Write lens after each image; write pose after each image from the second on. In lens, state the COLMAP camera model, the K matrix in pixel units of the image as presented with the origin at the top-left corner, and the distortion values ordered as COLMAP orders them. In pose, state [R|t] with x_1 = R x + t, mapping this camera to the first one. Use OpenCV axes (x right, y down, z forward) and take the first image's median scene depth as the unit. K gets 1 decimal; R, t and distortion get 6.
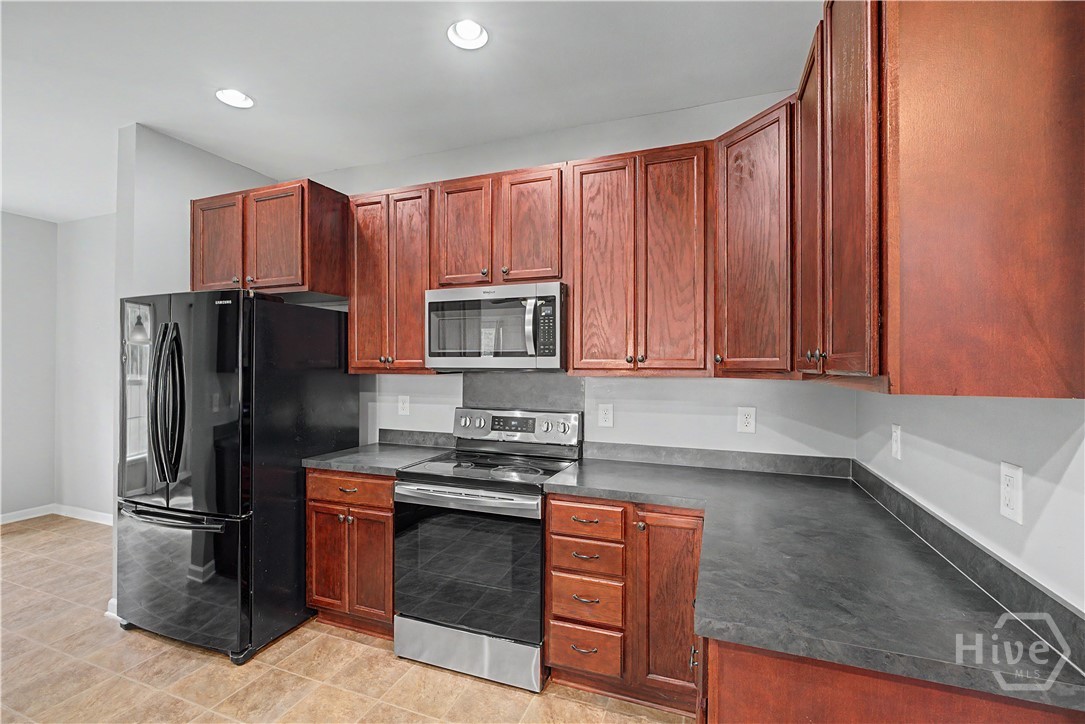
lens RADIAL K [[482.4, 0, 539.0], [0, 482.4, 362.0], [0, 0, 1]] dist [-0.010846, 0.000704]
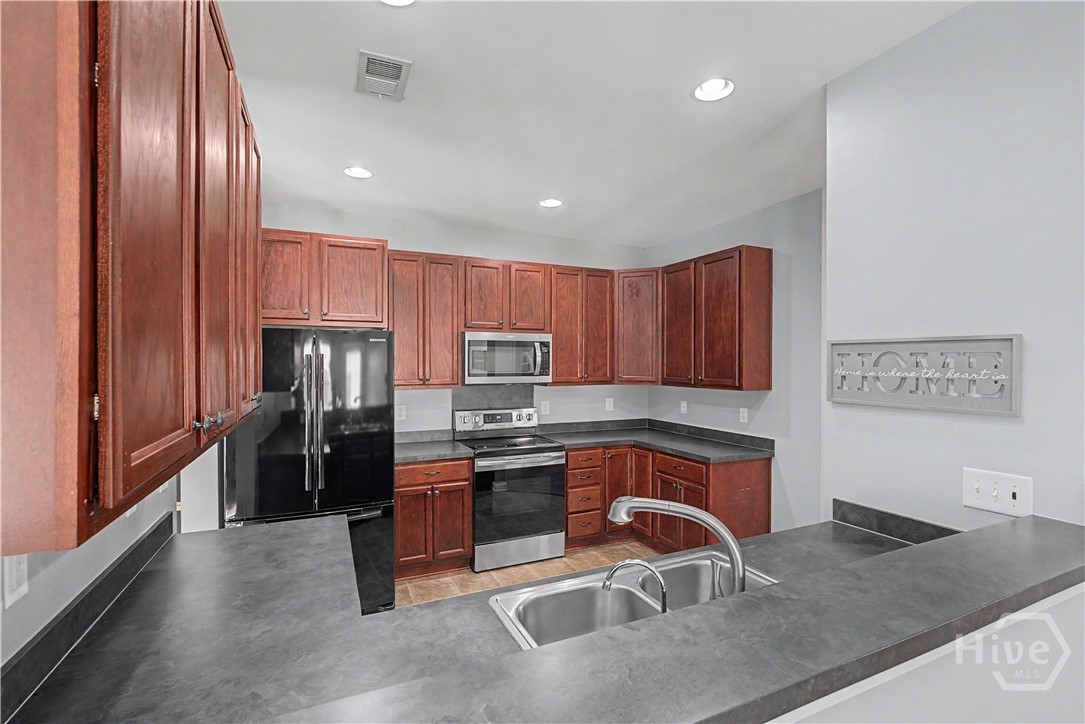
lens RADIAL K [[482.4, 0, 547.4], [0, 482.4, 363.8], [0, 0, 1]] dist [-0.010846, 0.000704]
pose [[0.699083, -0.006451, 0.715011, -1.228530], [-0.001907, 0.999939, 0.010887, -0.073776], [-0.715038, -0.008975, 0.699028, -0.235282]]
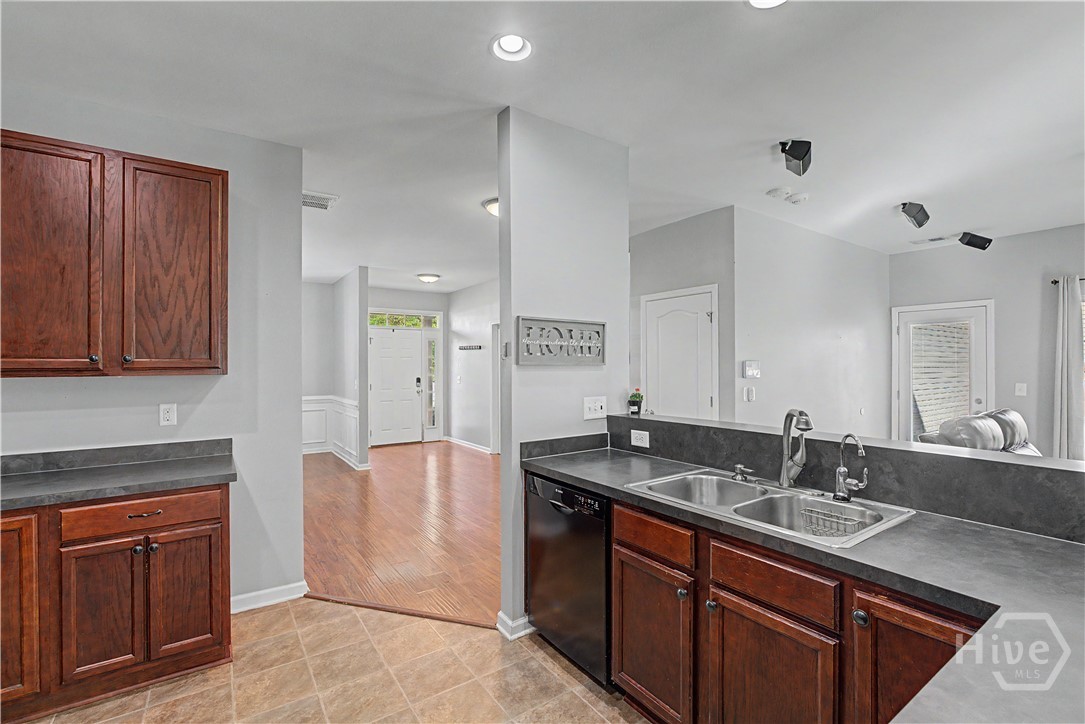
lens RADIAL K [[482.4, 0, 544.3], [0, 482.4, 365.0], [0, 0, 1]] dist [-0.010846, 0.000704]
pose [[-0.814212, -0.004265, 0.580552, -0.925034], [-0.005316, 0.999986, -0.000109, 0.001045], [-0.580543, -0.003175, -0.814223, 0.846100]]
